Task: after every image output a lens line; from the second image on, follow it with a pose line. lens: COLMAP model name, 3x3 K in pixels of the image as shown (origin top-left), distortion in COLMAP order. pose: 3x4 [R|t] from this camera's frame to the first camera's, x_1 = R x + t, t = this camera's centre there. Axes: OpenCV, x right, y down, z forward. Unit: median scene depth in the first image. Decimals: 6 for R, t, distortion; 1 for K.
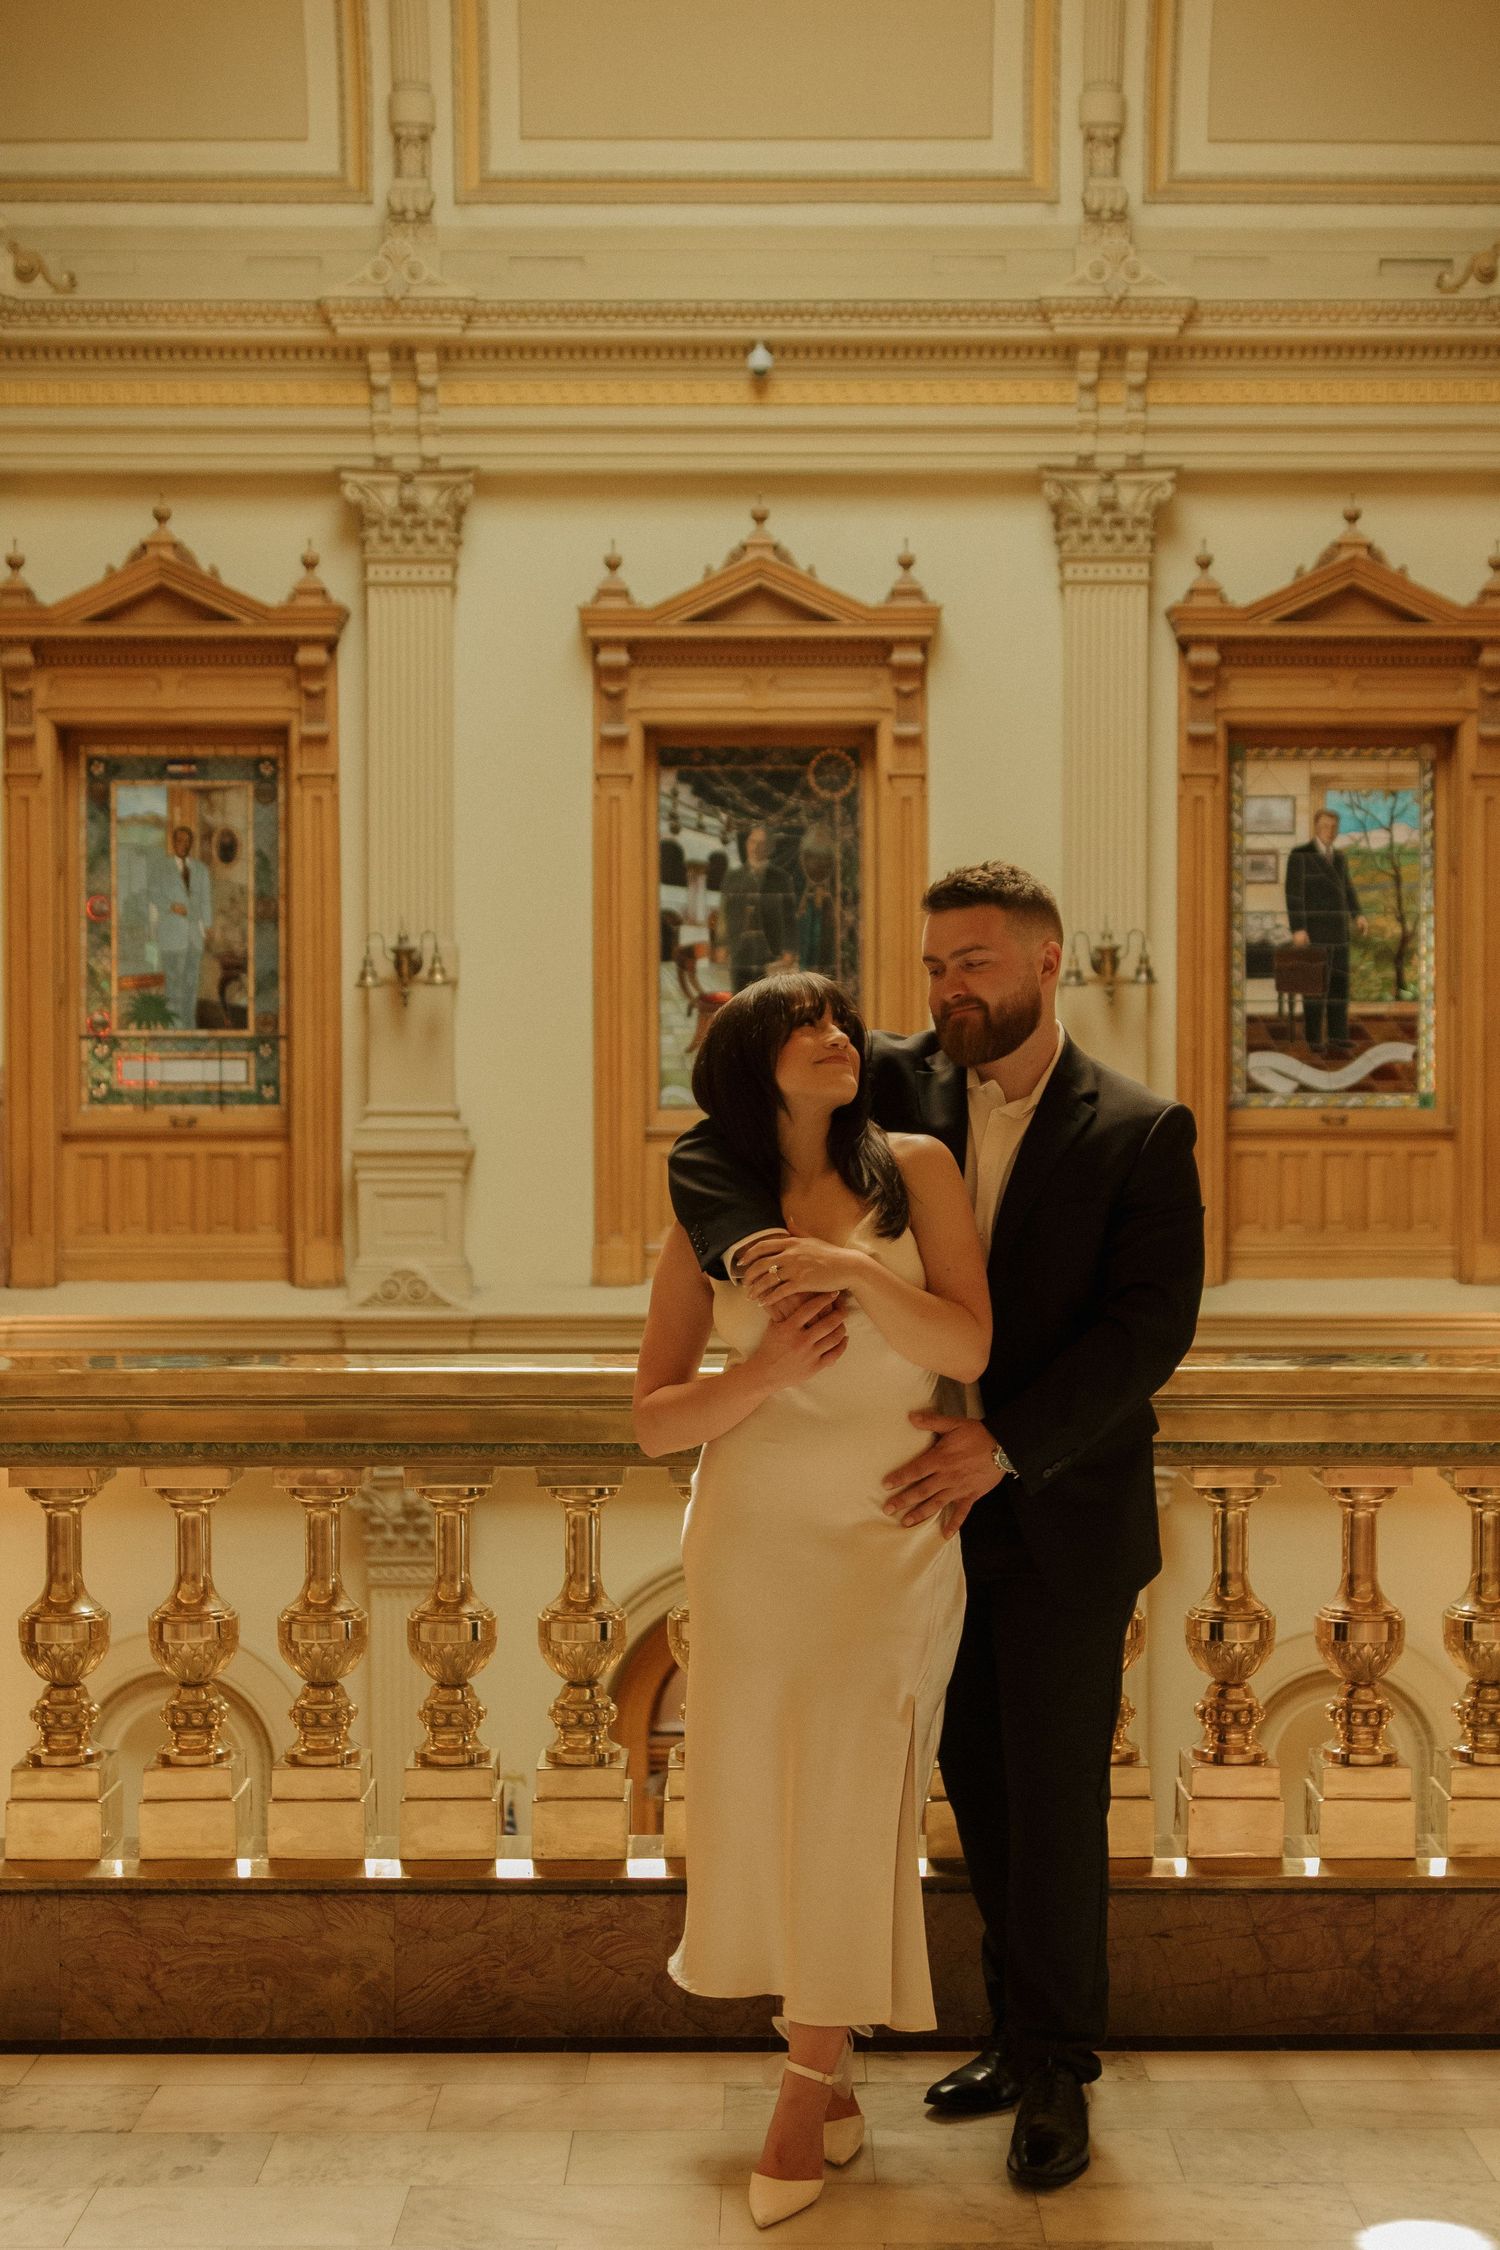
lens RADIAL K [[2894.3, 0, 751.7], [0, 2894.3, 1123.8], [0, 0, 1]] dist [-0.007055, 0.000000]
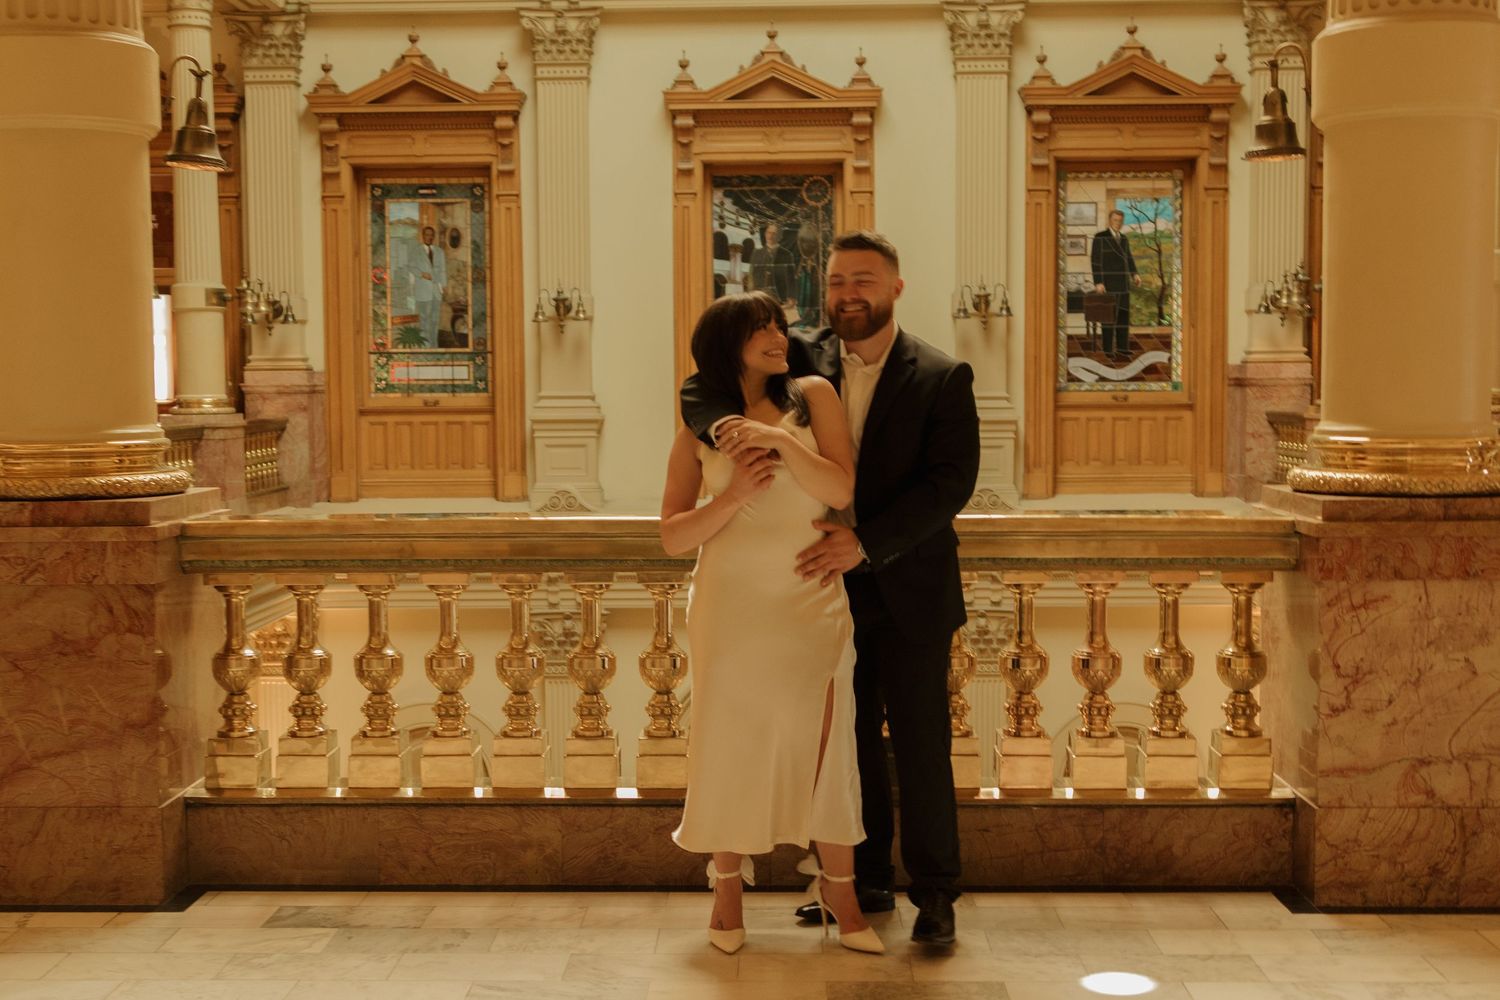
lens RADIAL K [[1929.5, 0, 733.1], [0, 1929.5, 534.4], [0, 0, 1]] dist [-0.007055, 0.000000]
pose [[0.999511, -0.003950, -0.031005, 0.013713], [0.005483, 0.998759, 0.049511, 0.021371], [0.030770, -0.049657, 0.998292, -0.119229]]
